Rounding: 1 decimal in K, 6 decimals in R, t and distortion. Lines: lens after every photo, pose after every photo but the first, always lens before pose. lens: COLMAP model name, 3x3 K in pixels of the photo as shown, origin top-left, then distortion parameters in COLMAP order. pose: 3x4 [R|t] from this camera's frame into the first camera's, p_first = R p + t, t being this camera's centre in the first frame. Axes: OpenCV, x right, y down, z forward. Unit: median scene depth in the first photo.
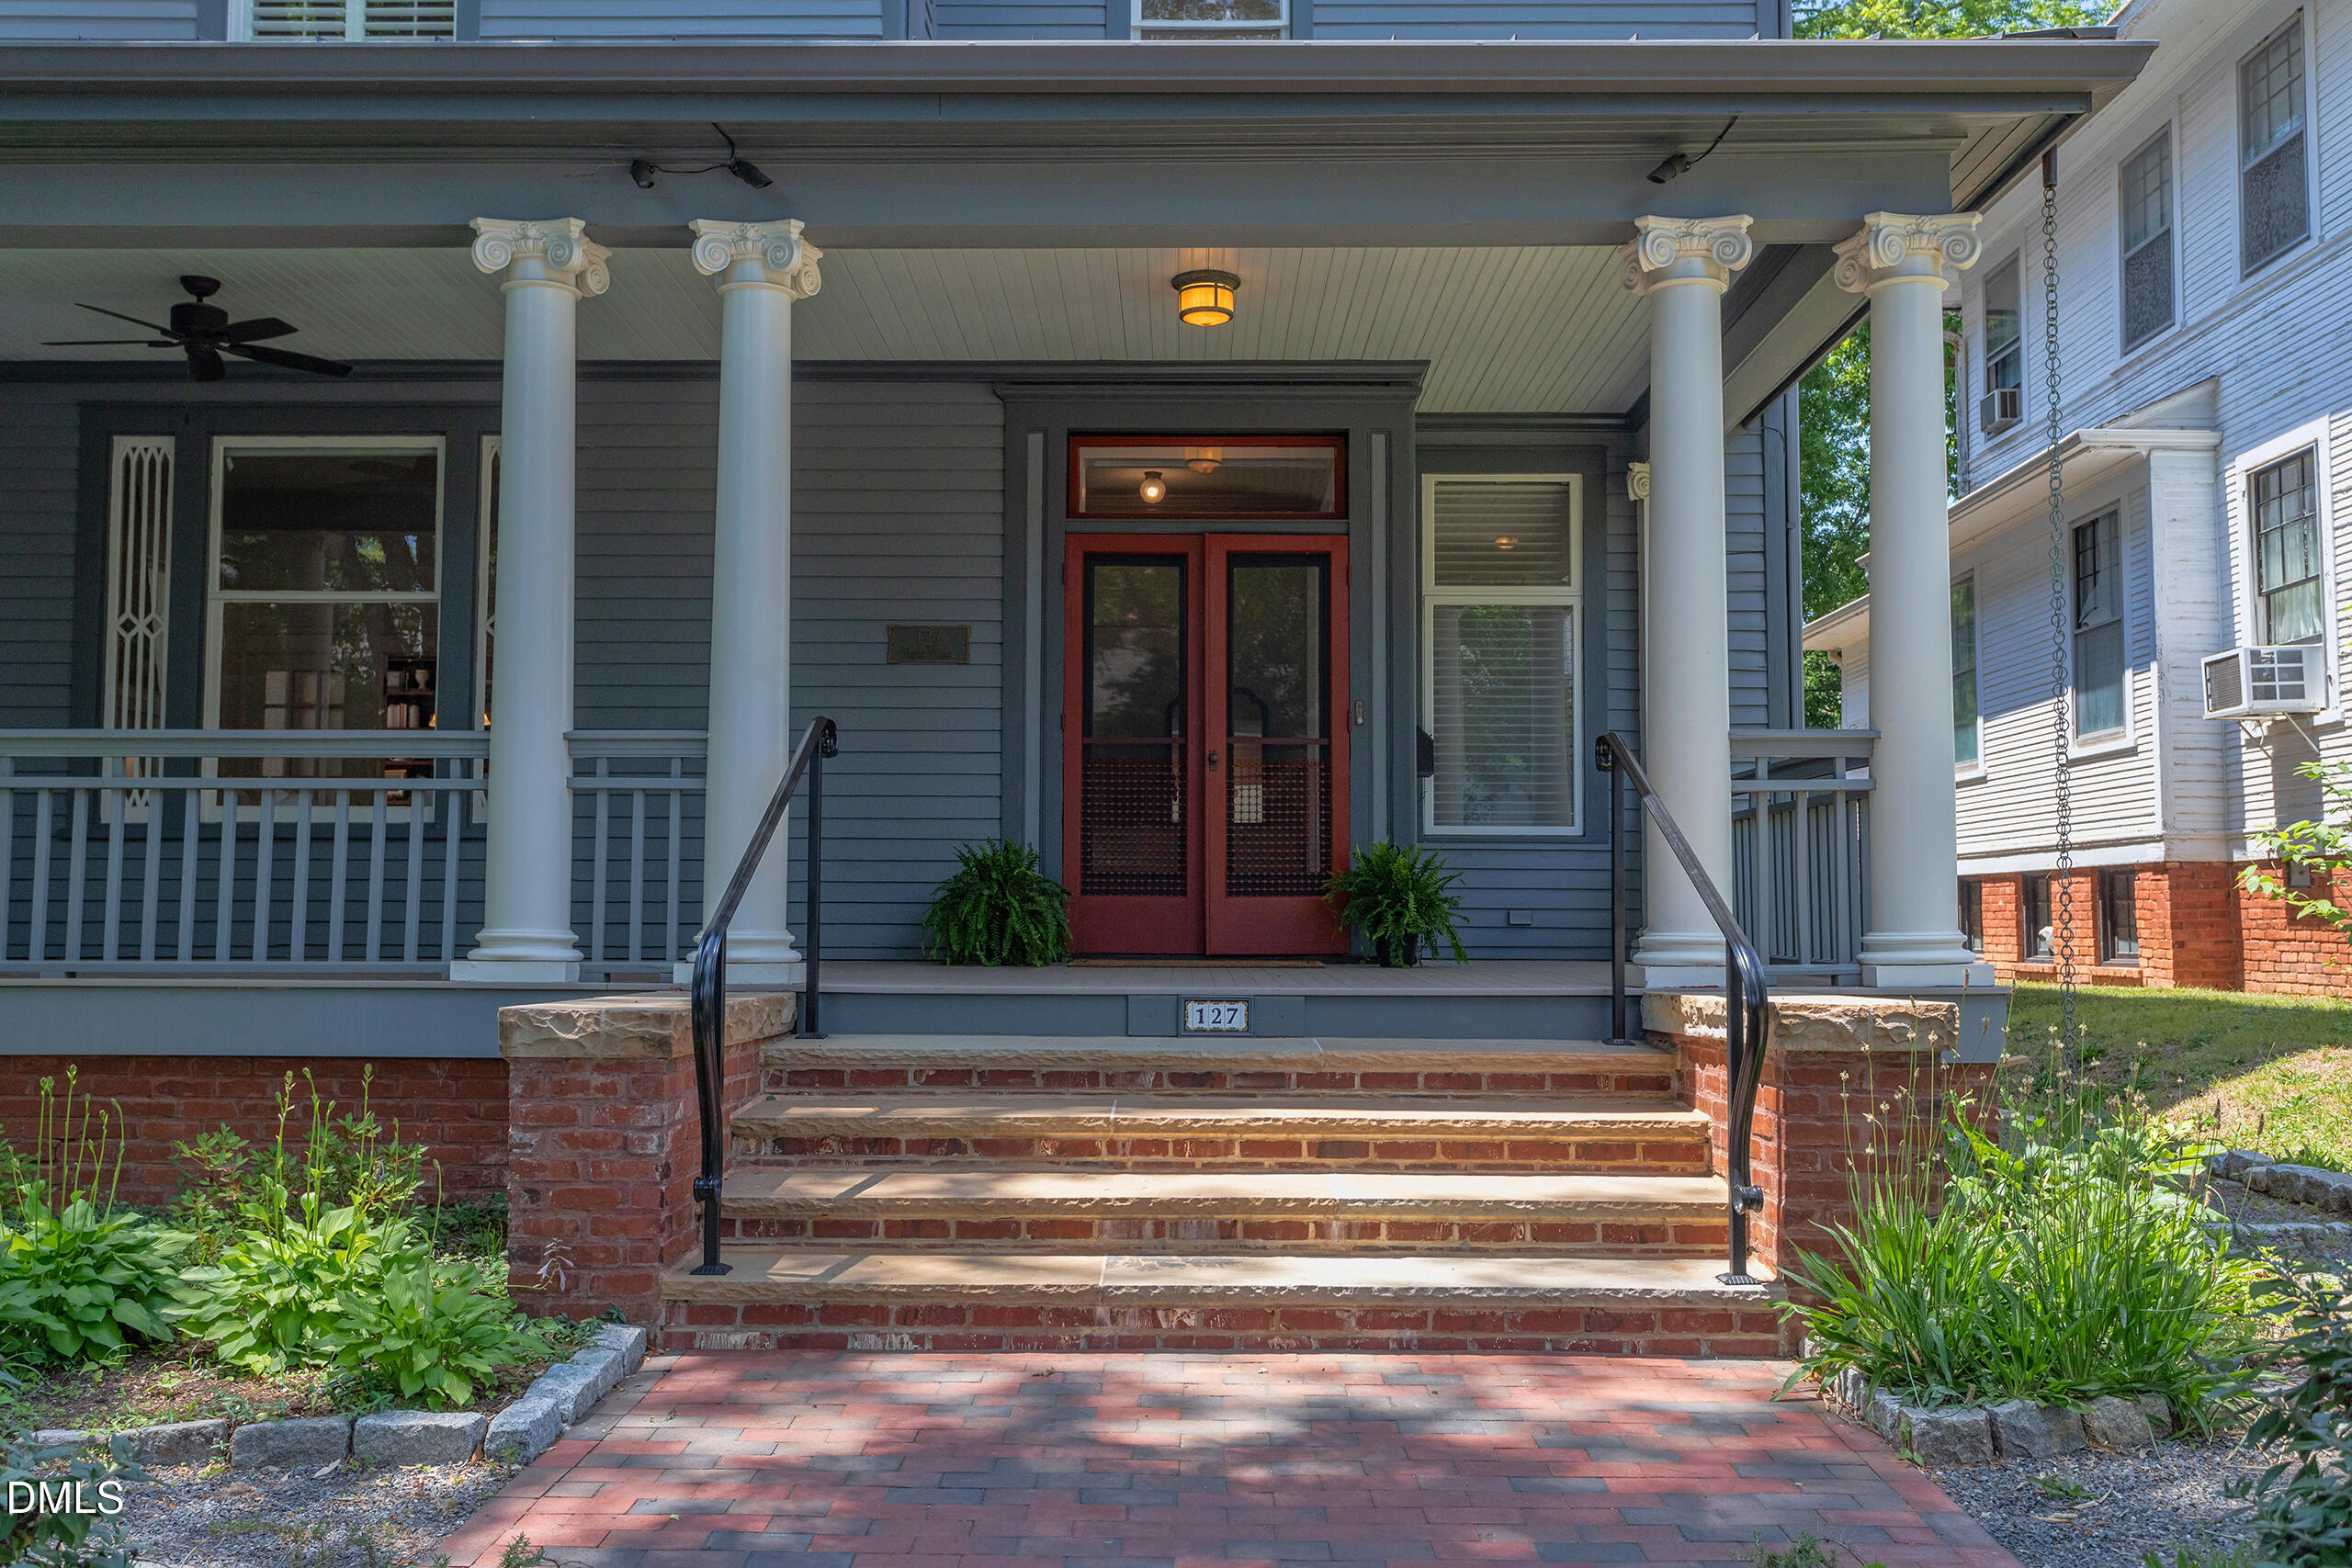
lens RADIAL K [[2148.1, 0, 1173.8], [0, 2148.1, 781.1], [0, 0, 1]] dist [0.000377, 0.000000]
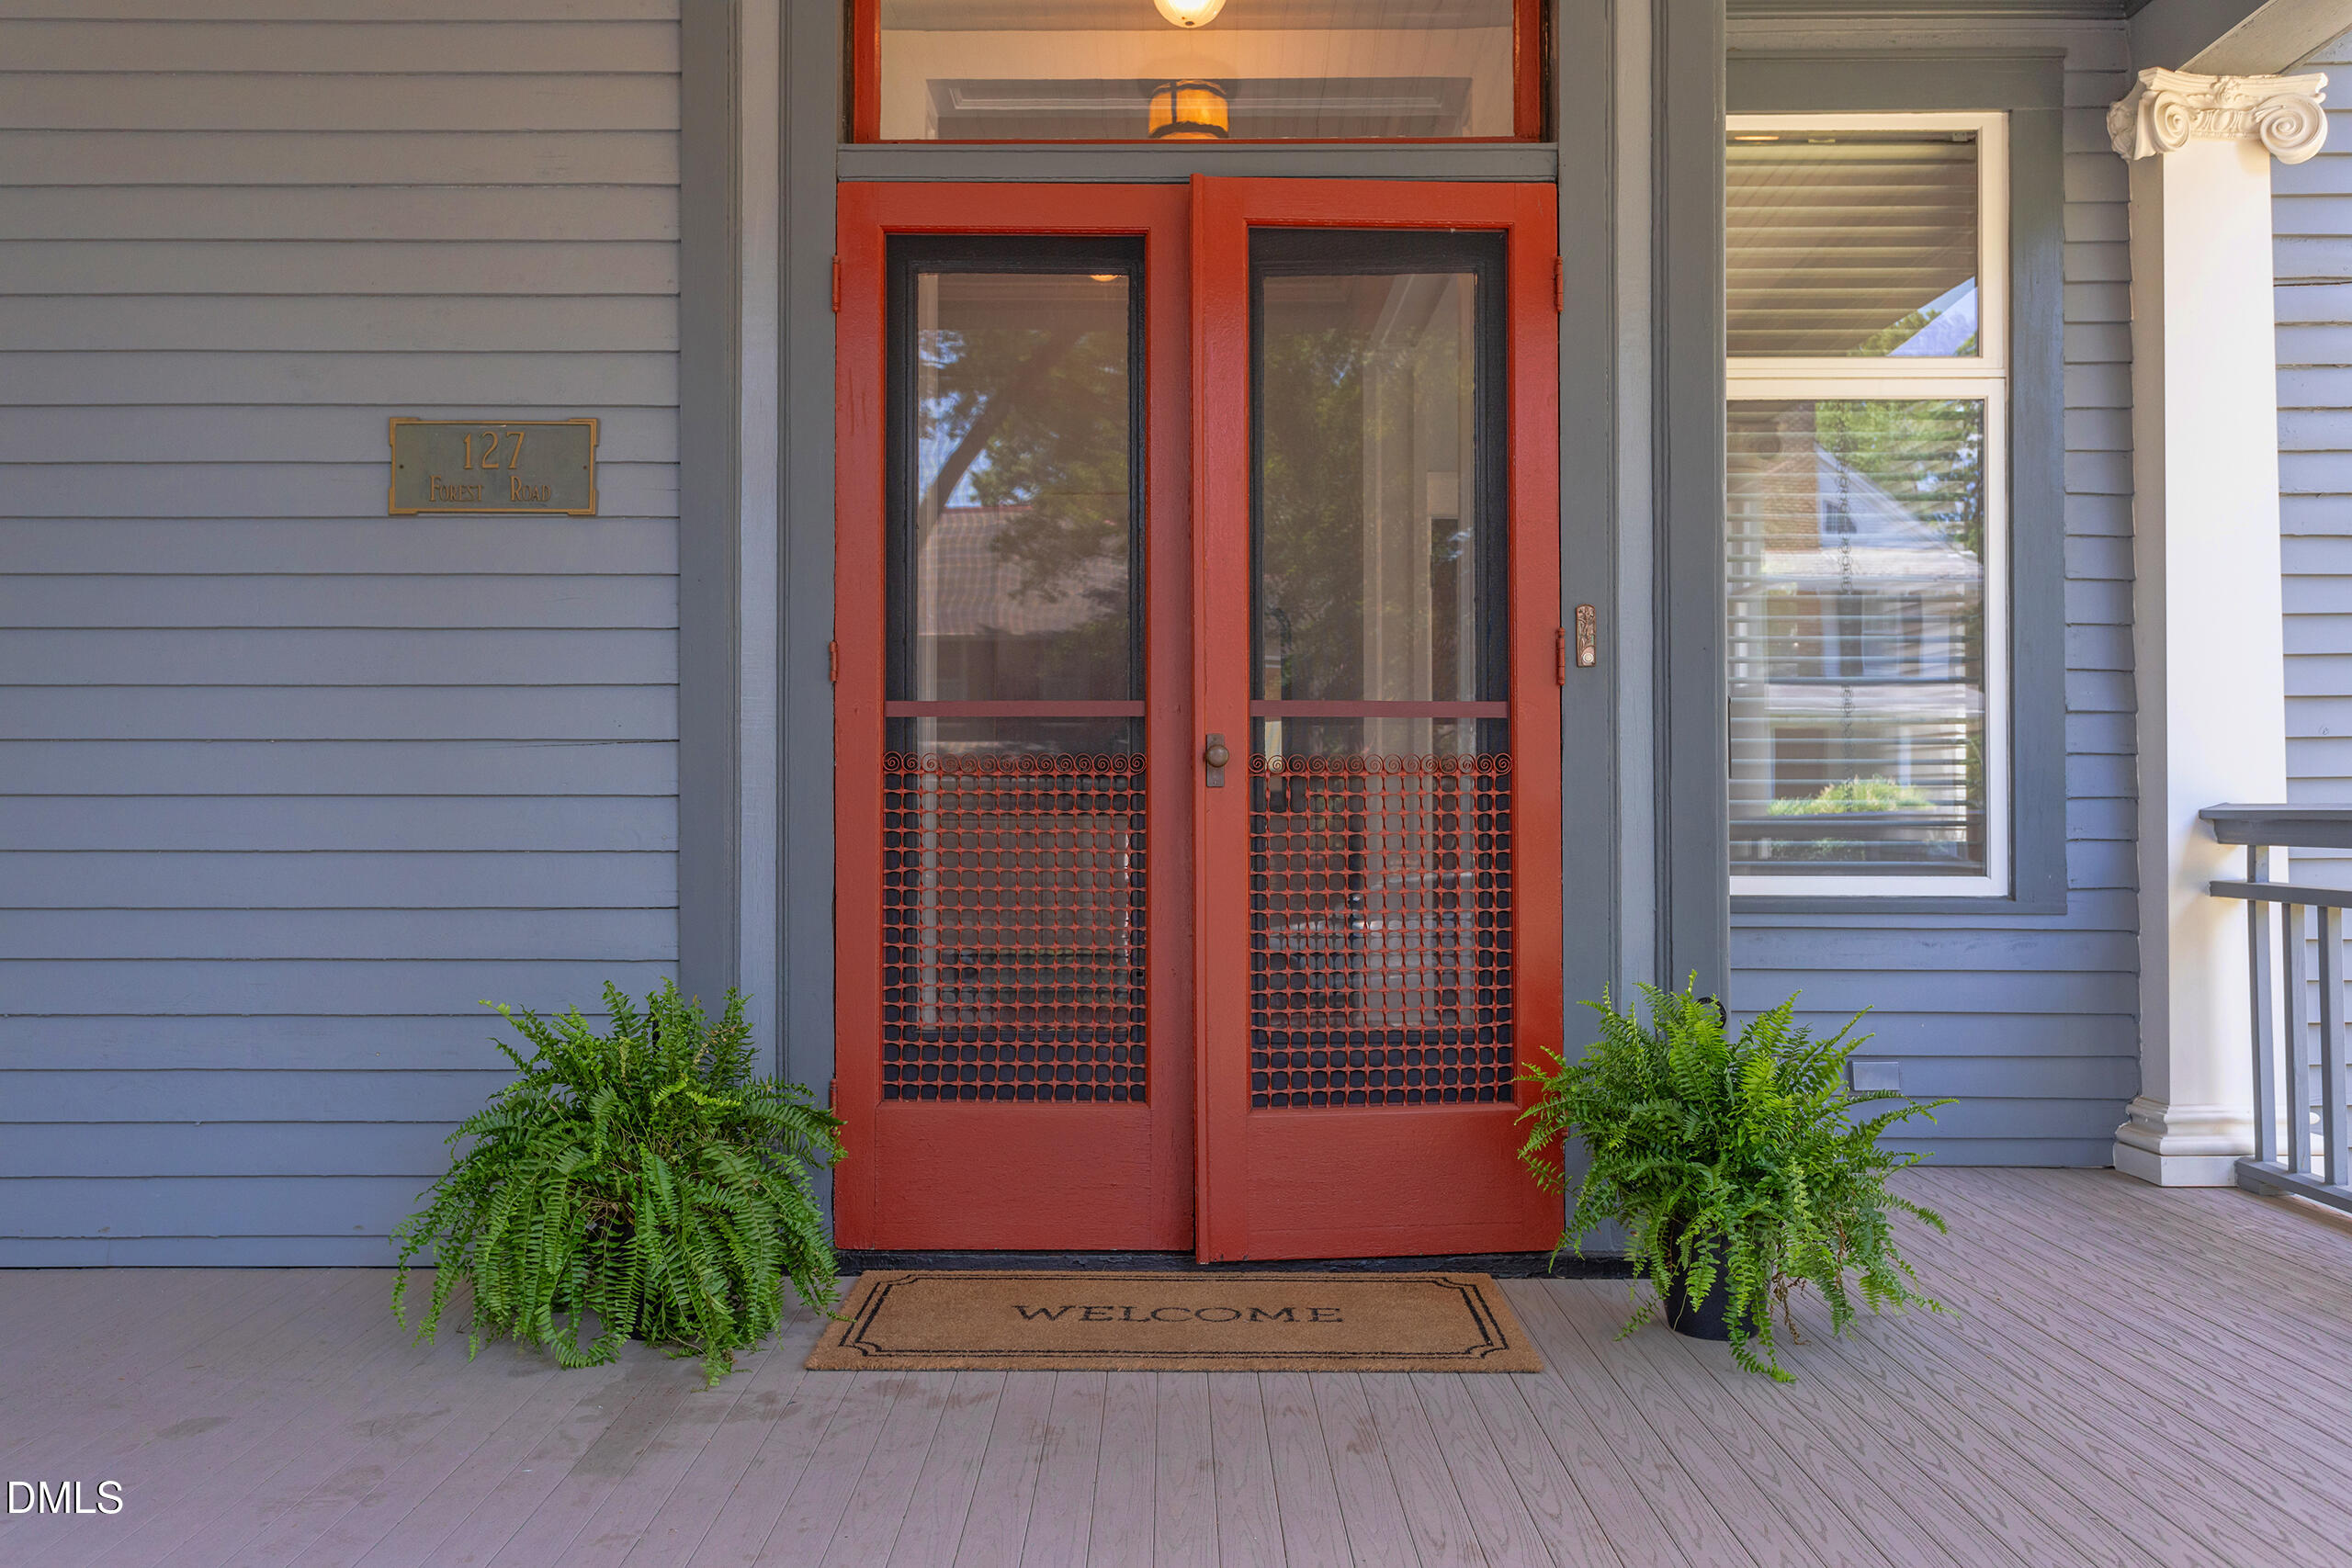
lens RADIAL K [[1963.3, 0, 1180.6], [0, 1963.3, 781.1], [0, 0, 1]] dist [0.000581, -0.000317]
pose [[0.999939, -0.004999, 0.009809, 0.008536], [0.004513, 0.998790, 0.048965, -0.023268], [-0.010042, -0.048918, 0.998752, 0.637908]]
